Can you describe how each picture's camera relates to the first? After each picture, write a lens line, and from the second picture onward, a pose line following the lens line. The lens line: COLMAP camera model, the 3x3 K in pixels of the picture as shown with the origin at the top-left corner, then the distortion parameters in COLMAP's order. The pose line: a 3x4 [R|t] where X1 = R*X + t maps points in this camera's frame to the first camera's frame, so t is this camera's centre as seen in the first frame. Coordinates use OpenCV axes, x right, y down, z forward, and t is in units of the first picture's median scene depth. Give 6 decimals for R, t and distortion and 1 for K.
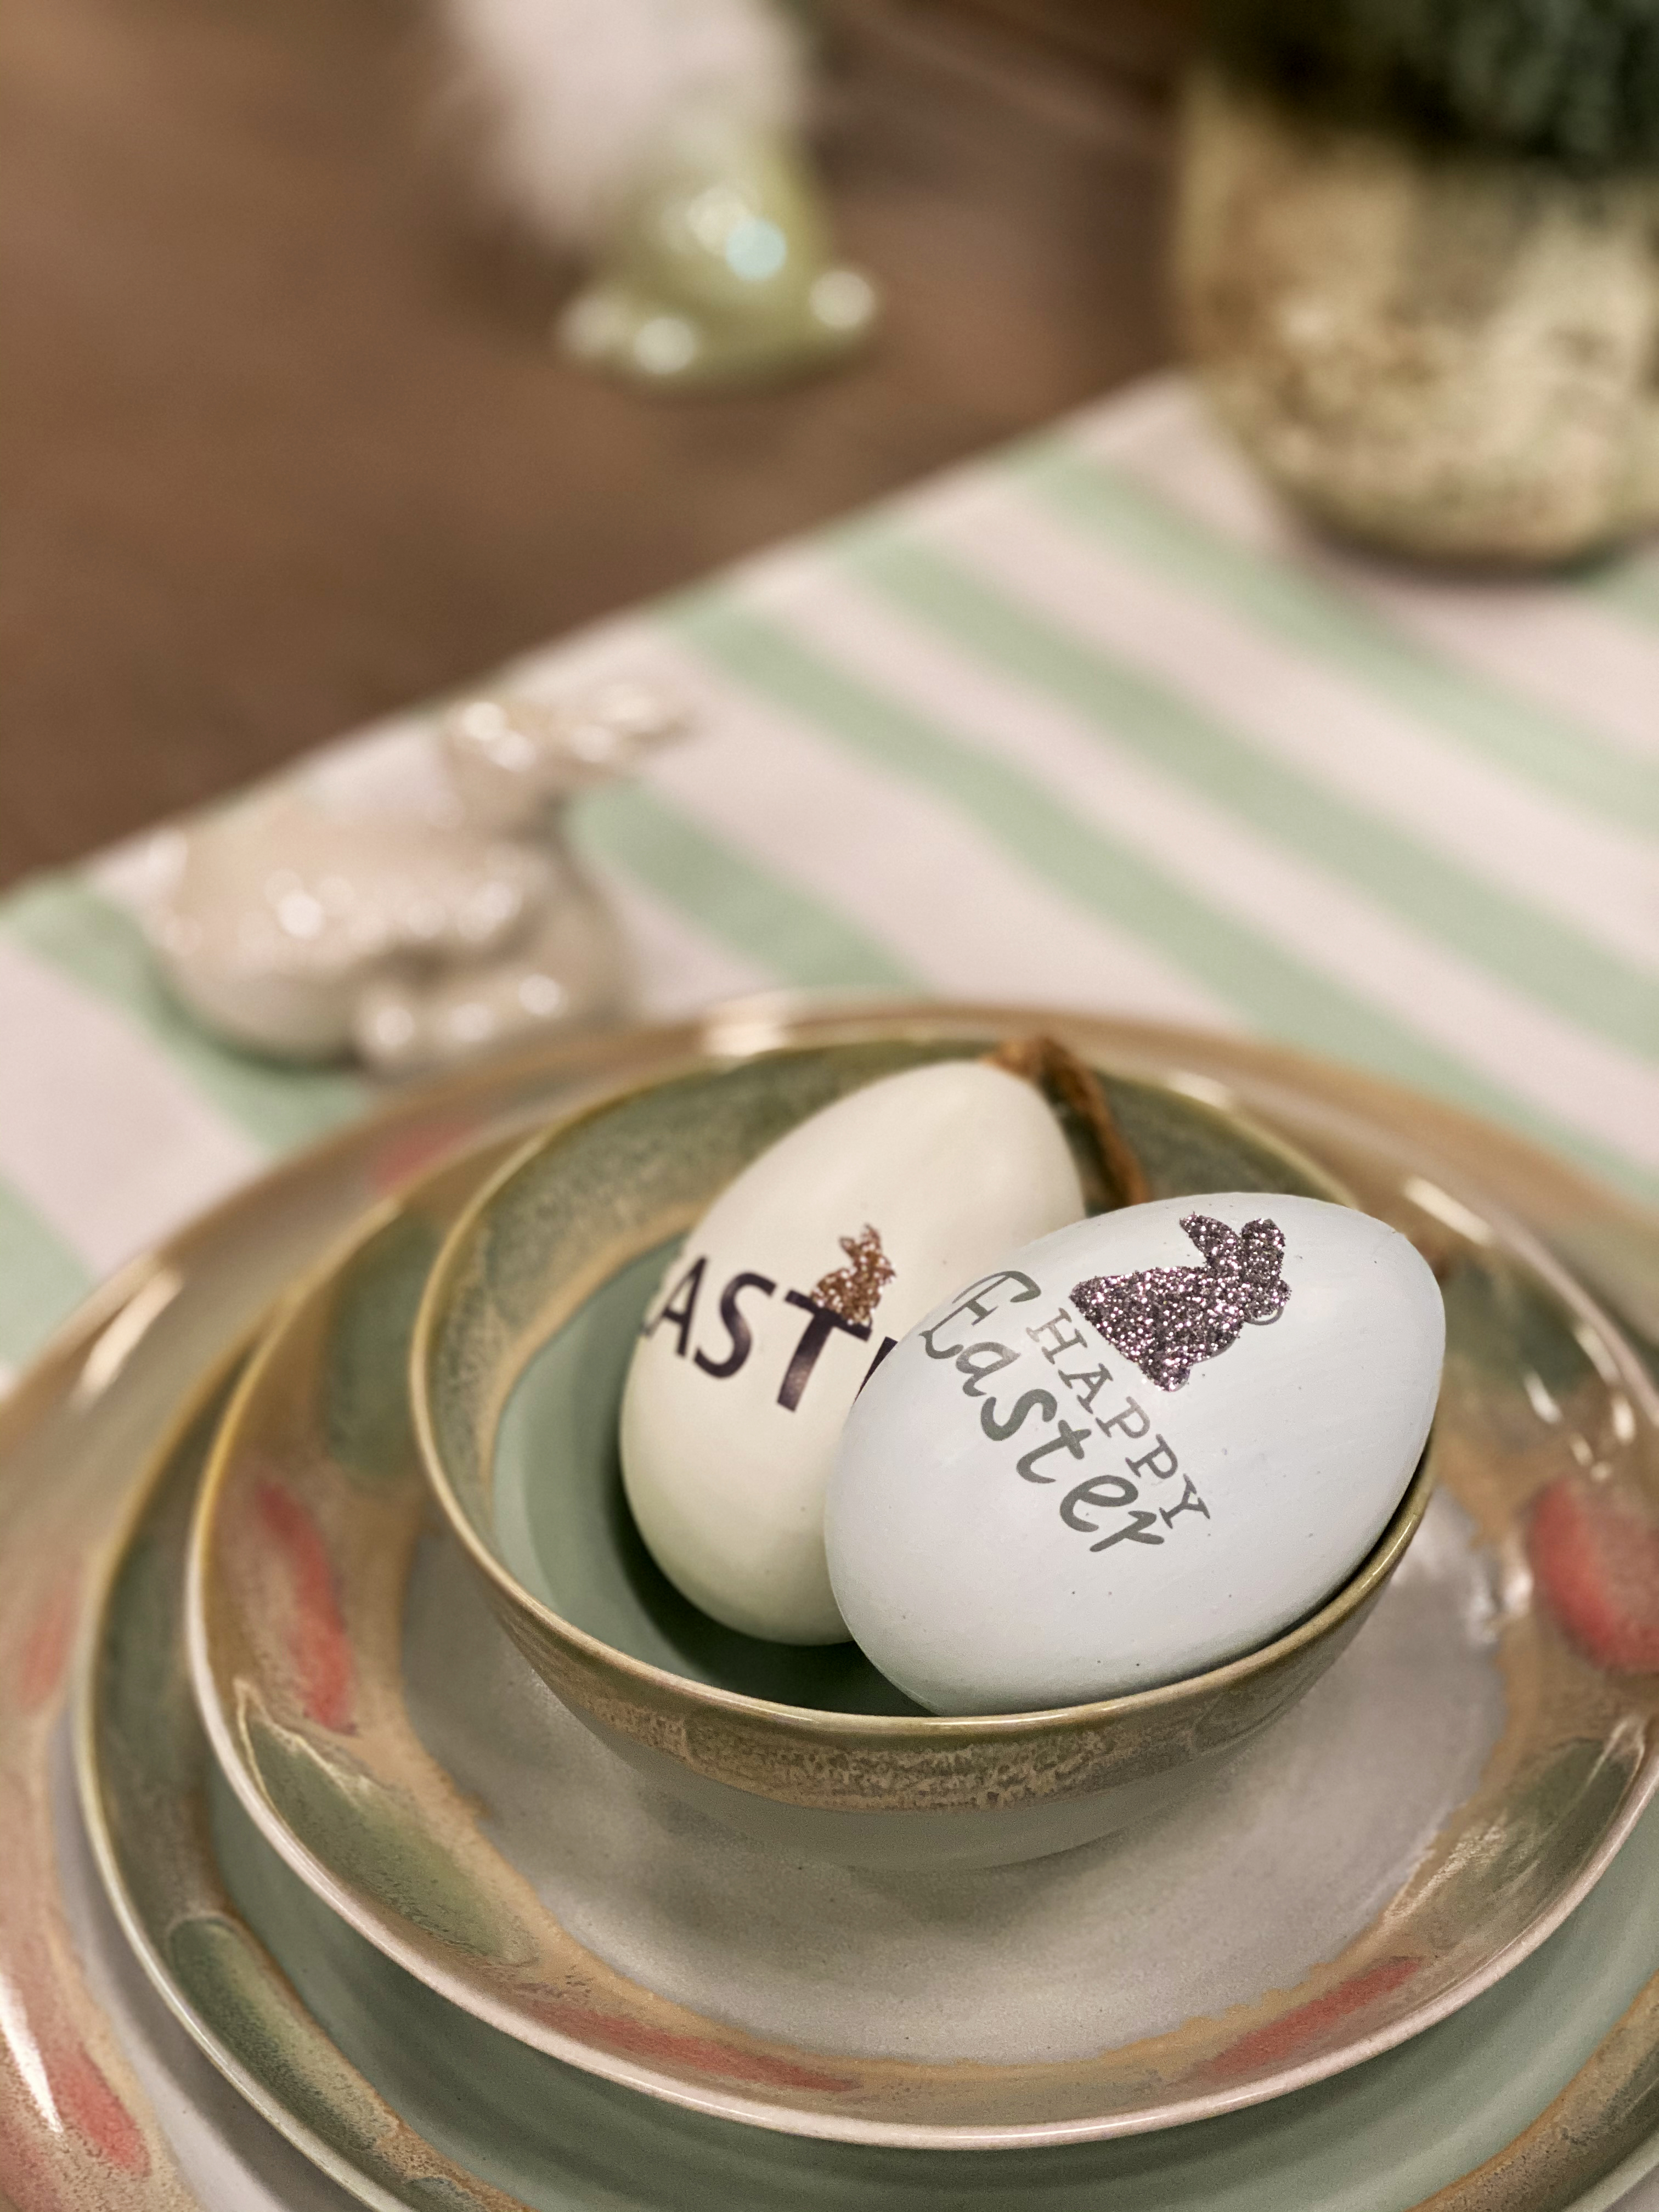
lens RADIAL K [[3479.7, 0, 829.5], [0, 3479.7, 1106.0], [0, 0, 1]] dist [0.014890, 0.030236]
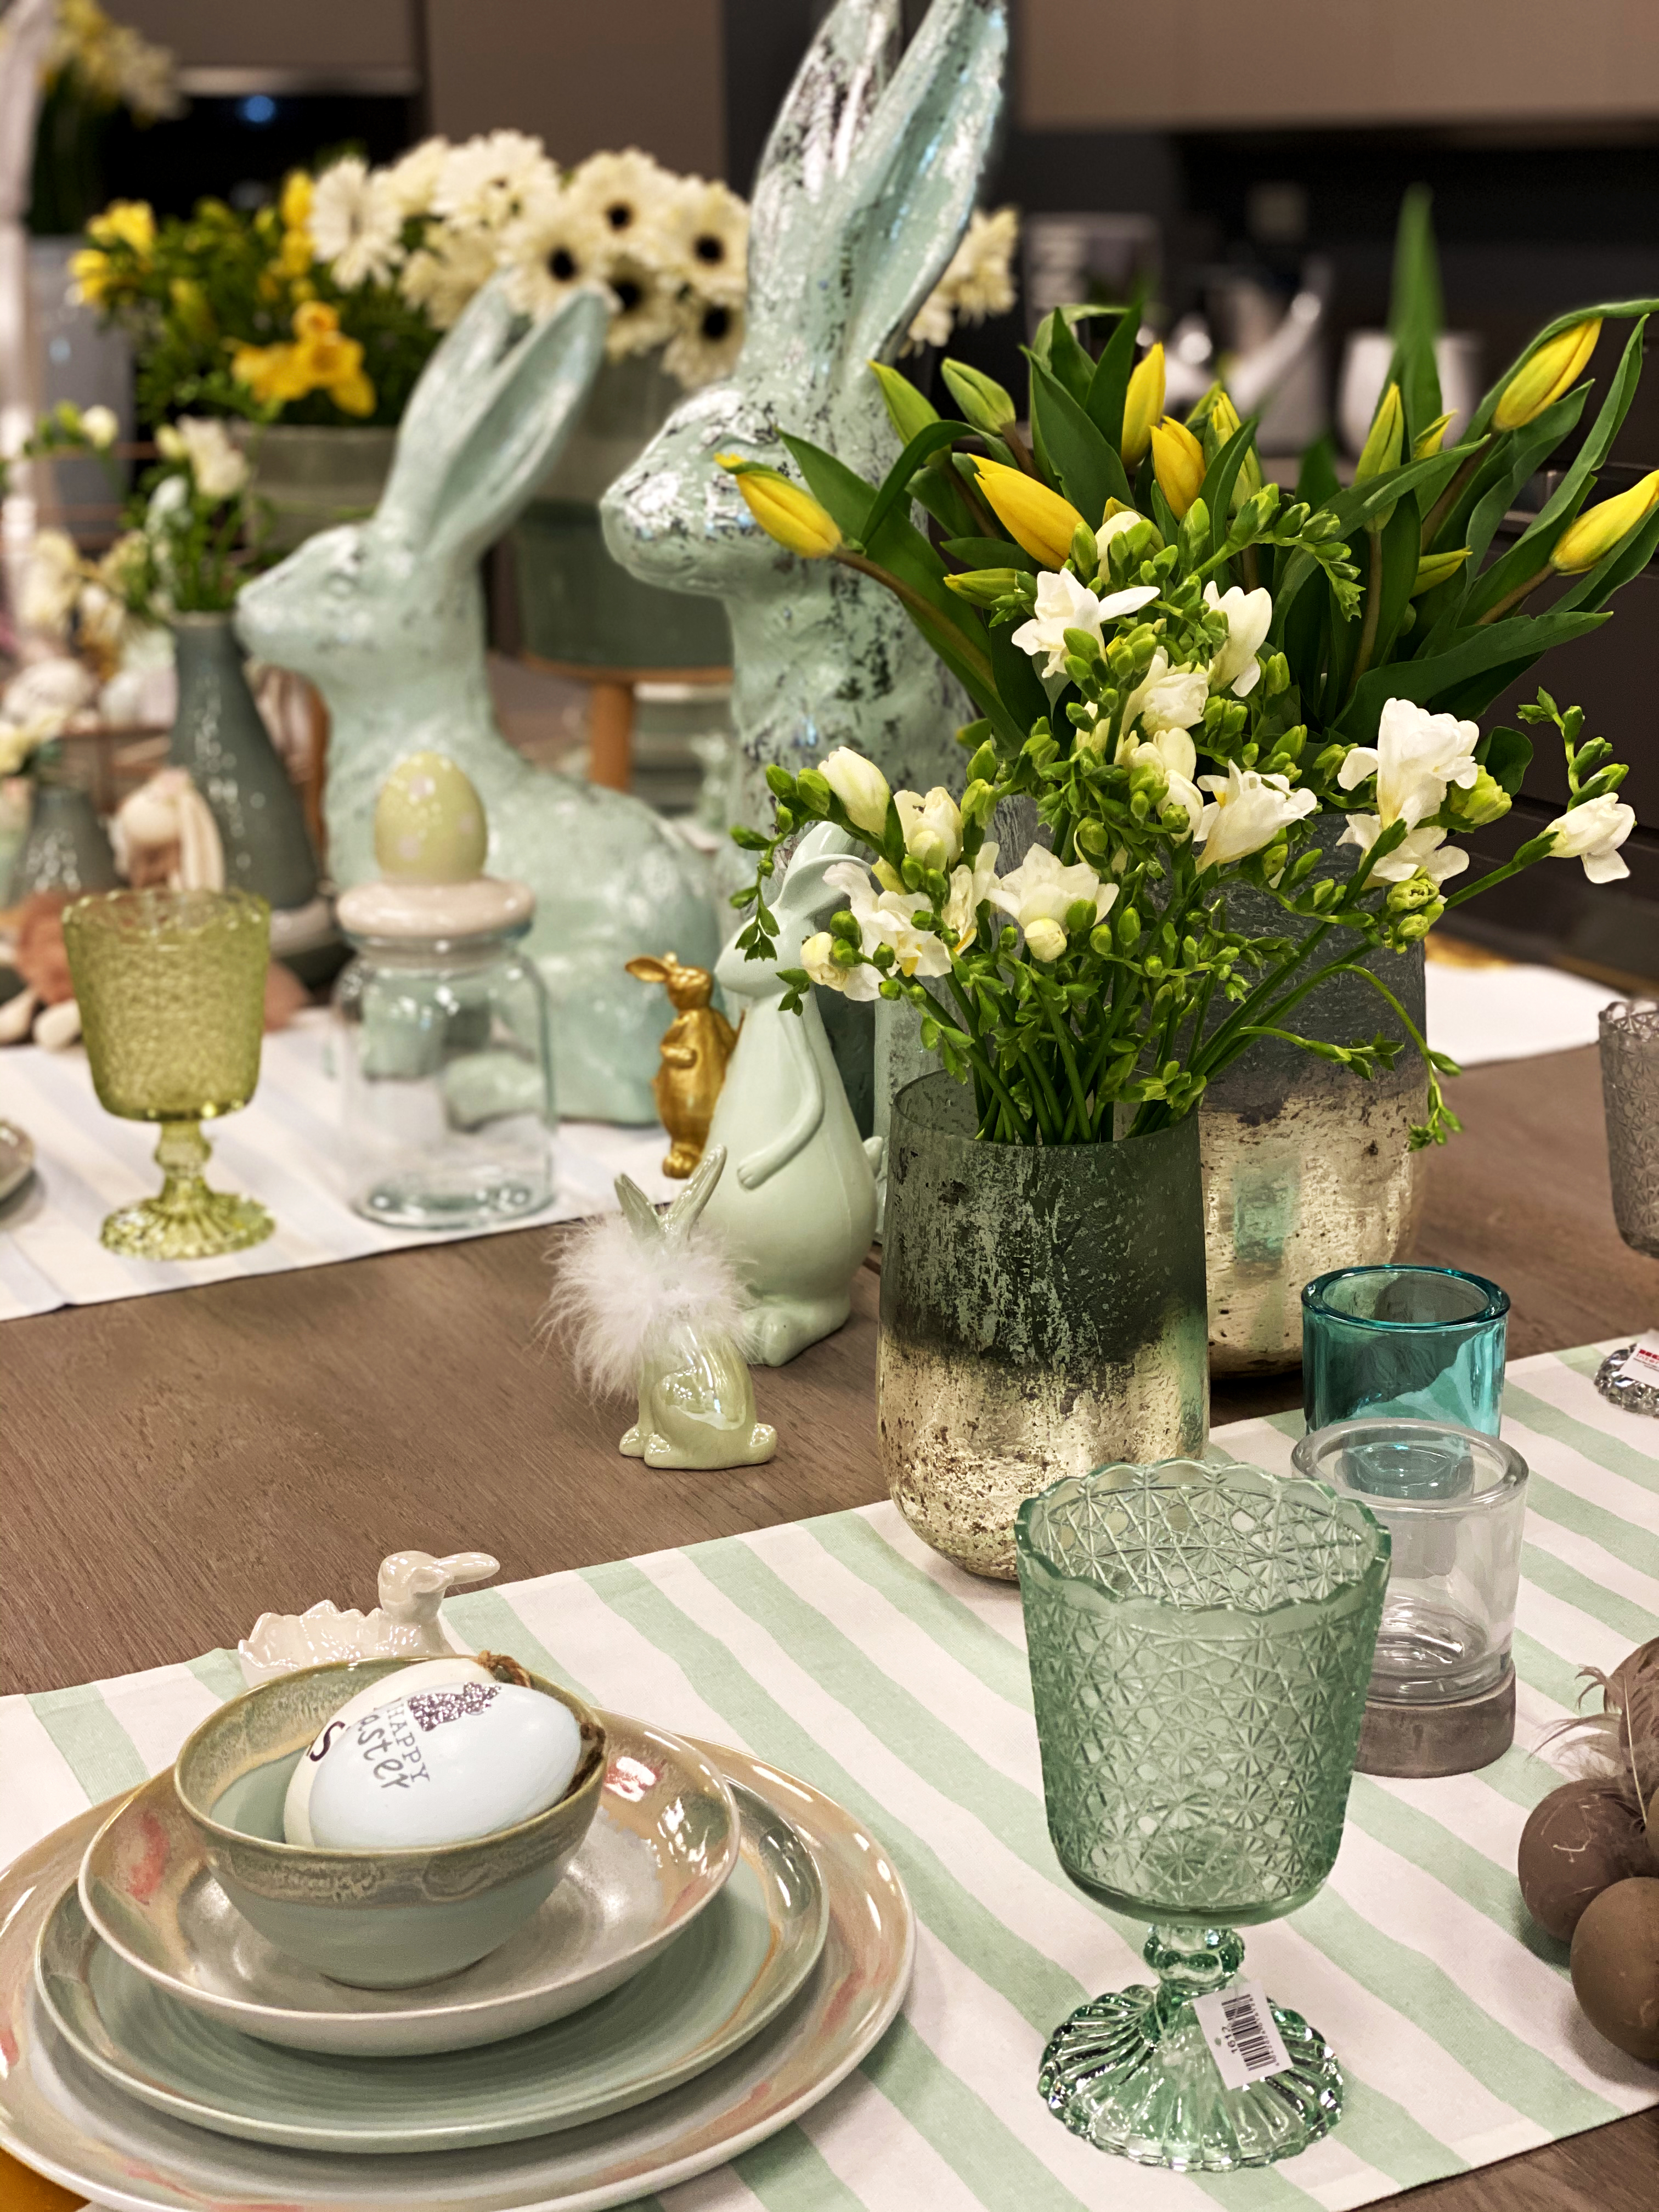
lens RADIAL K [[3328.4, 0, 829.5], [0, 3328.4, 1106.0], [0, 0, 1]] dist [0.106790, 0.046446]
pose [[0.970007, 0.054041, -0.236993, 0.837548], [-0.140548, 0.920163, -0.365440, 0.457888], [0.198324, 0.387788, 0.900160, -1.191874]]
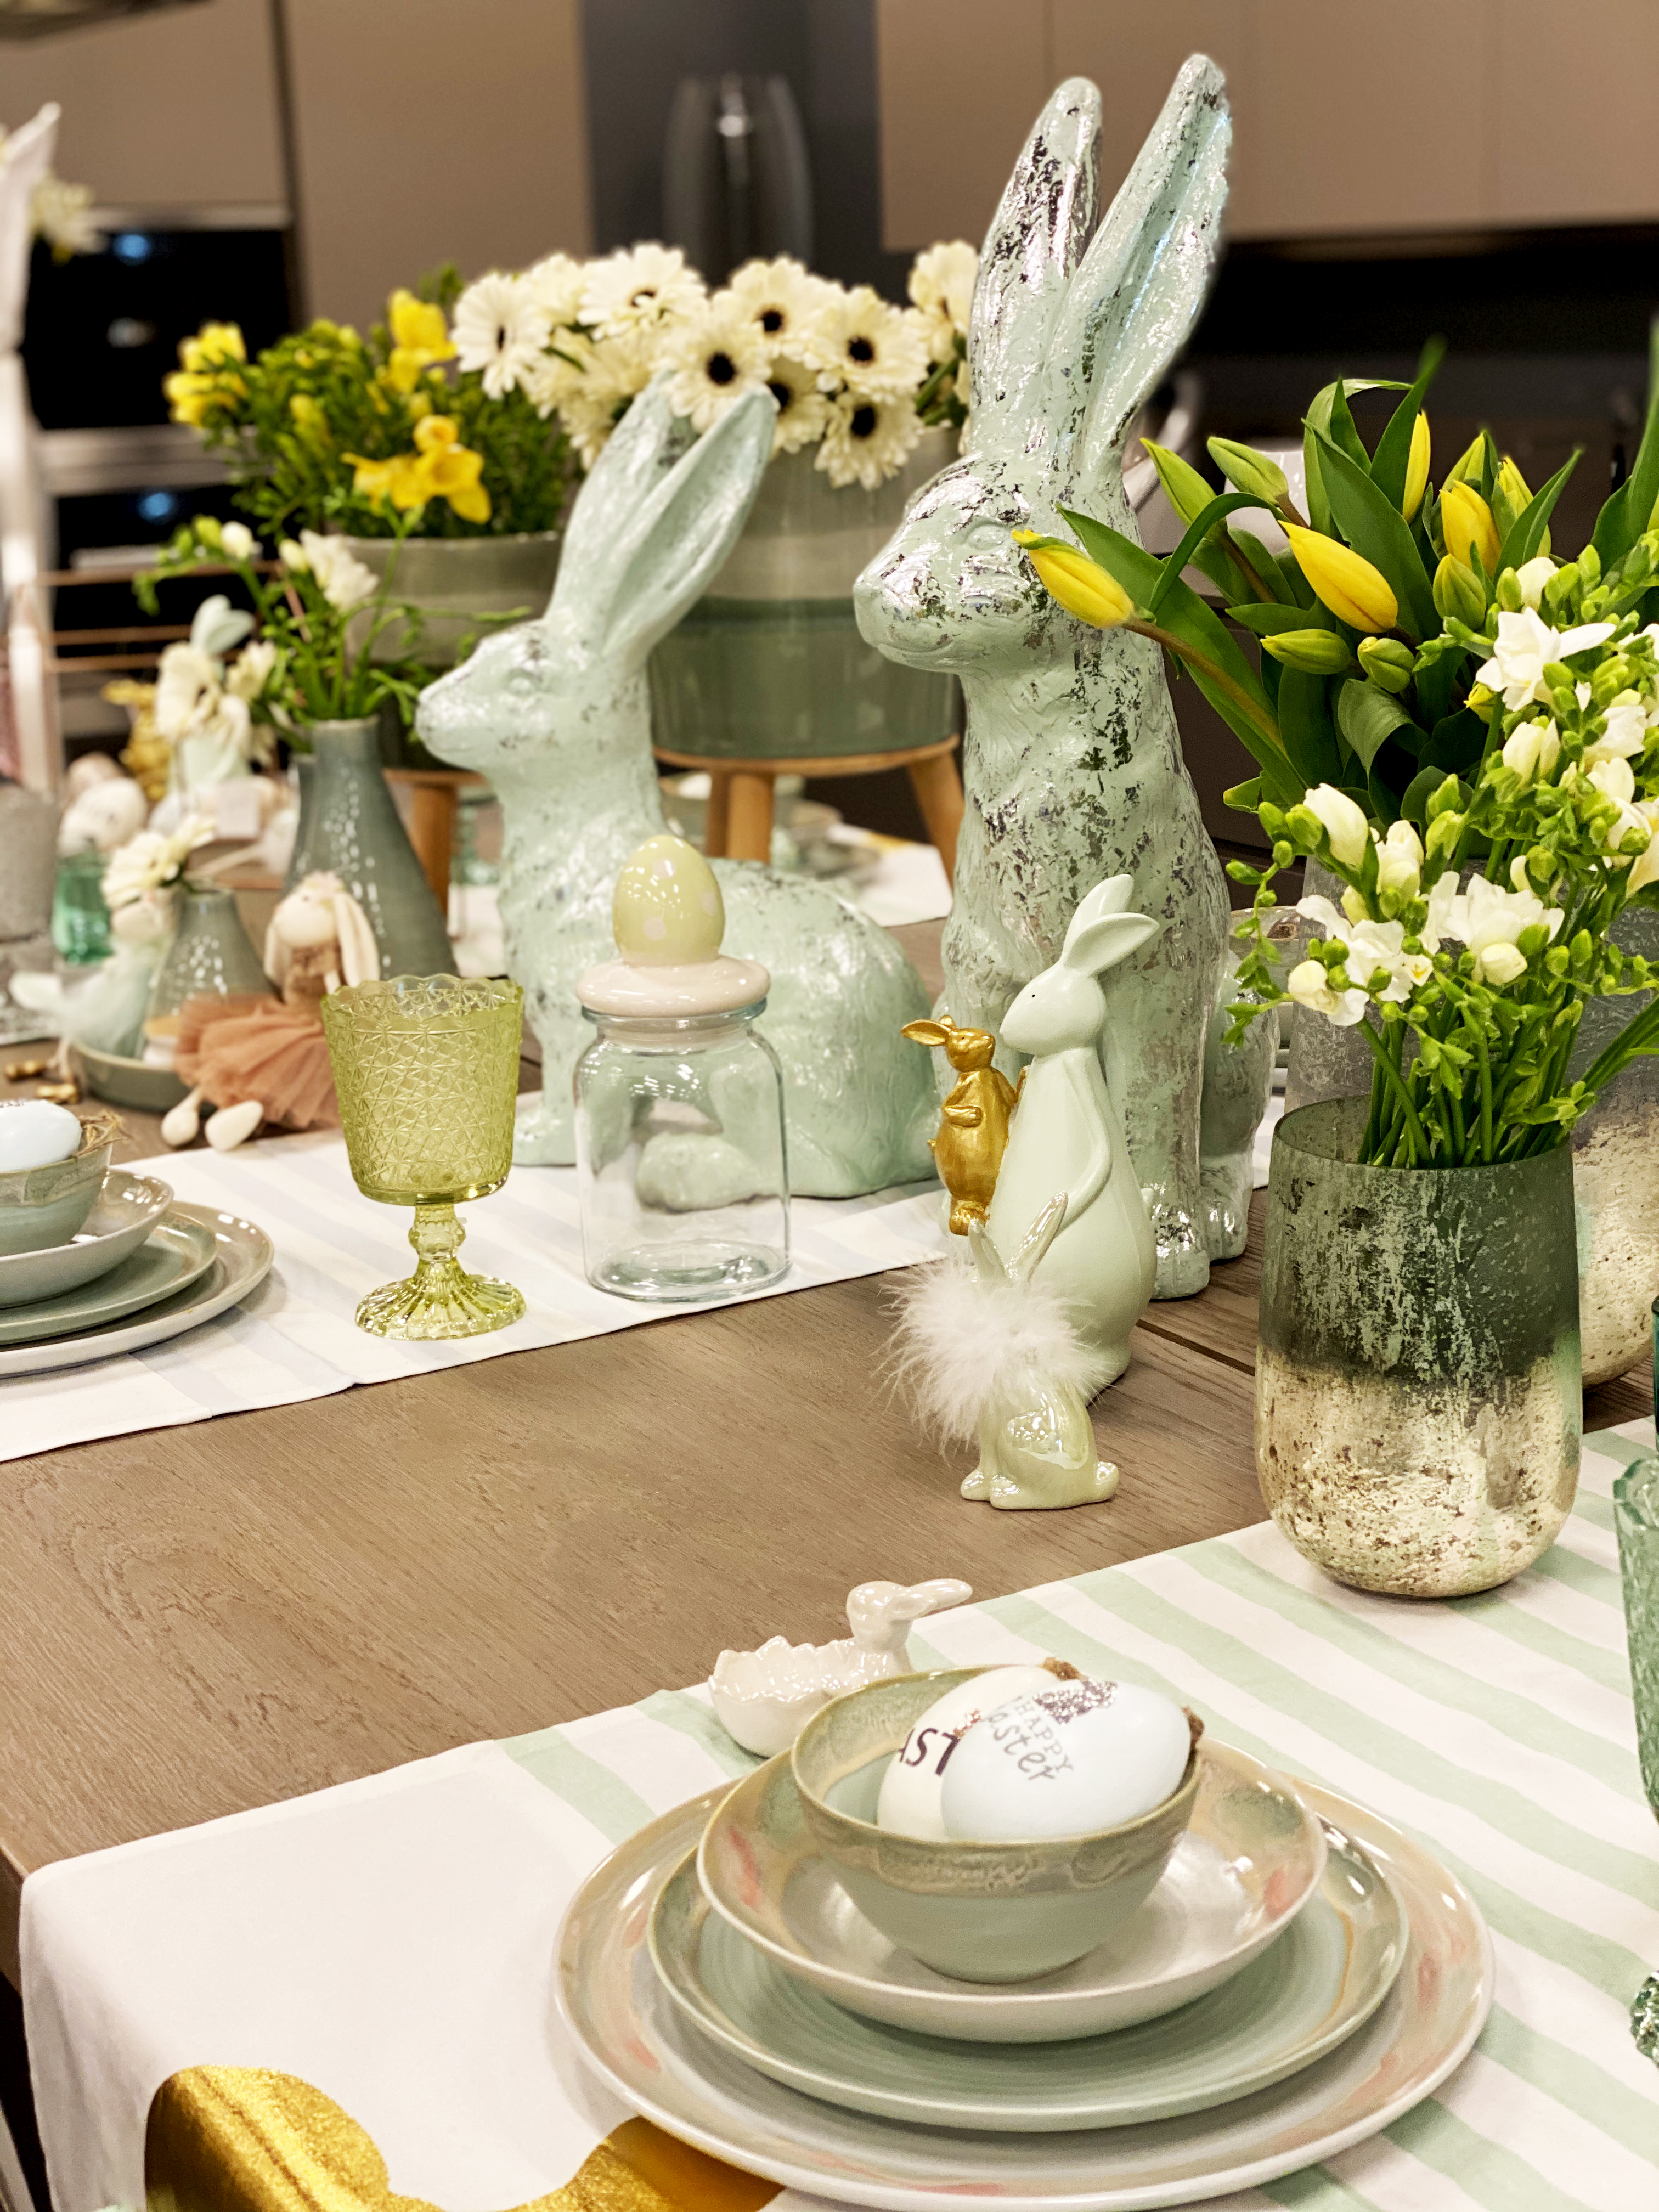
lens RADIAL K [[3325.8, 0, 829.5], [0, 3325.8, 1106.0], [0, 0, 1]] dist [0.118397, 0.075228]
pose [[0.984207, 0.009640, -0.176758, 0.328412], [-0.081864, 0.910114, -0.406191, 0.625917], [0.156955, 0.414246, 0.896529, -1.358033]]
